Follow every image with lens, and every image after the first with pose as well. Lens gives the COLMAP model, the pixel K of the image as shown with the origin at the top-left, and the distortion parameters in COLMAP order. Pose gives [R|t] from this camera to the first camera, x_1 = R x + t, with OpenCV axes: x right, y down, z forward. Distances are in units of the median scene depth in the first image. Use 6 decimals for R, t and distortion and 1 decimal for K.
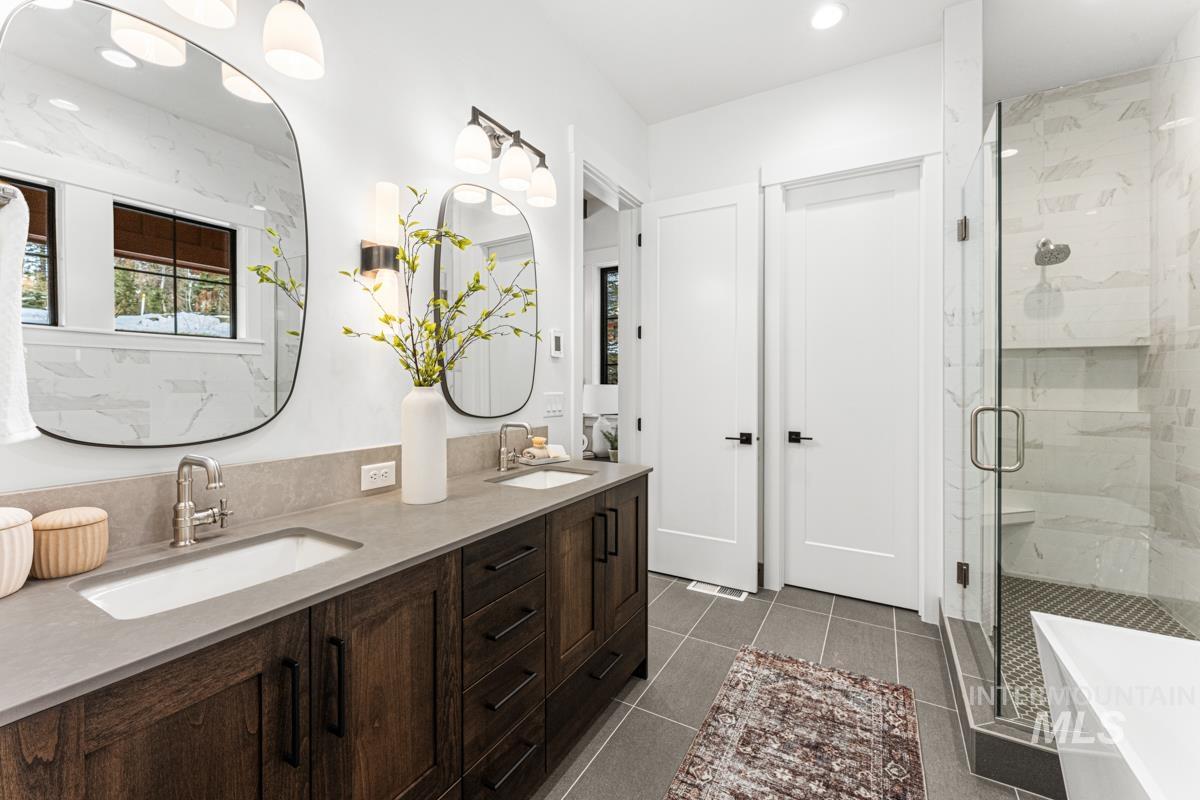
lens RADIAL K [[483.7, 0, 603.0], [0, 483.7, 390.5], [0, 0, 1]] dist [0.003292, -0.000865]
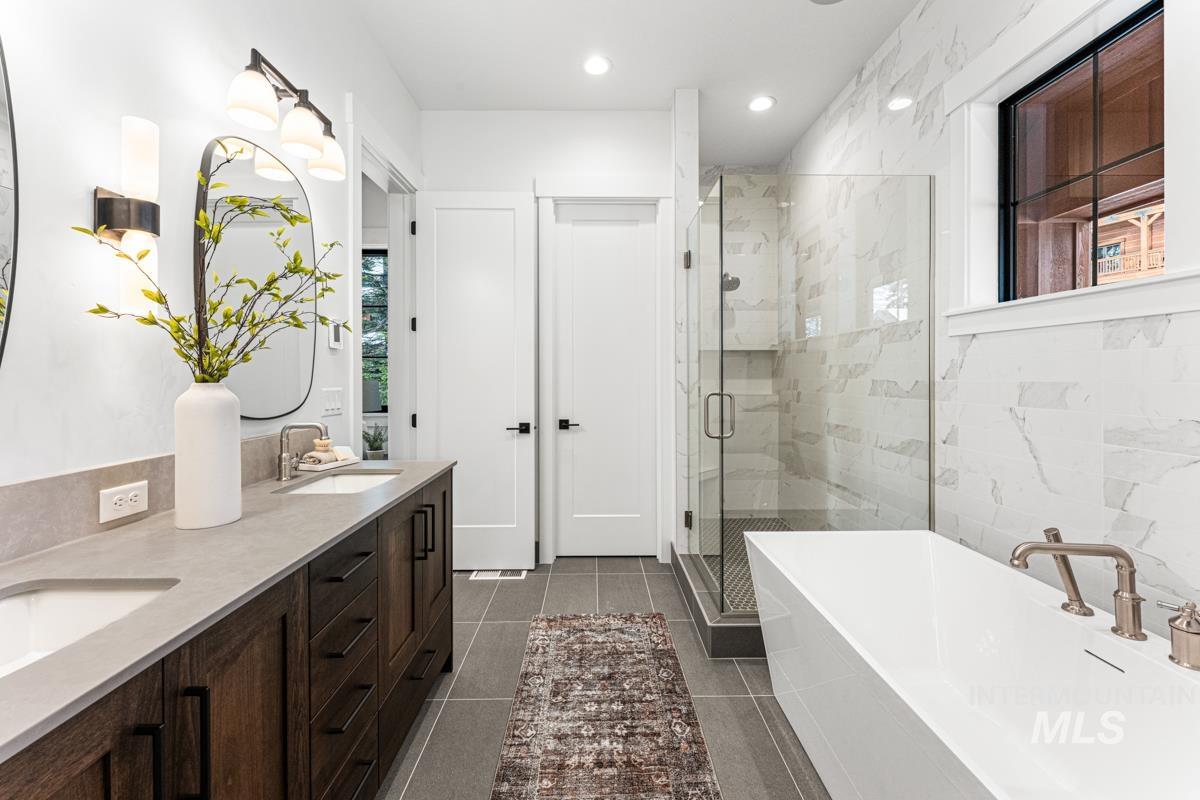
lens RADIAL K [[483.7, 0, 602.3], [0, 483.7, 386.7], [0, 0, 1]] dist [0.003292, -0.000865]
pose [[0.862079, -0.016284, 0.506512, -0.163196], [0.013903, 0.999867, 0.008481, 0.000650], [-0.506583, -0.000269, 0.862191, -0.029201]]
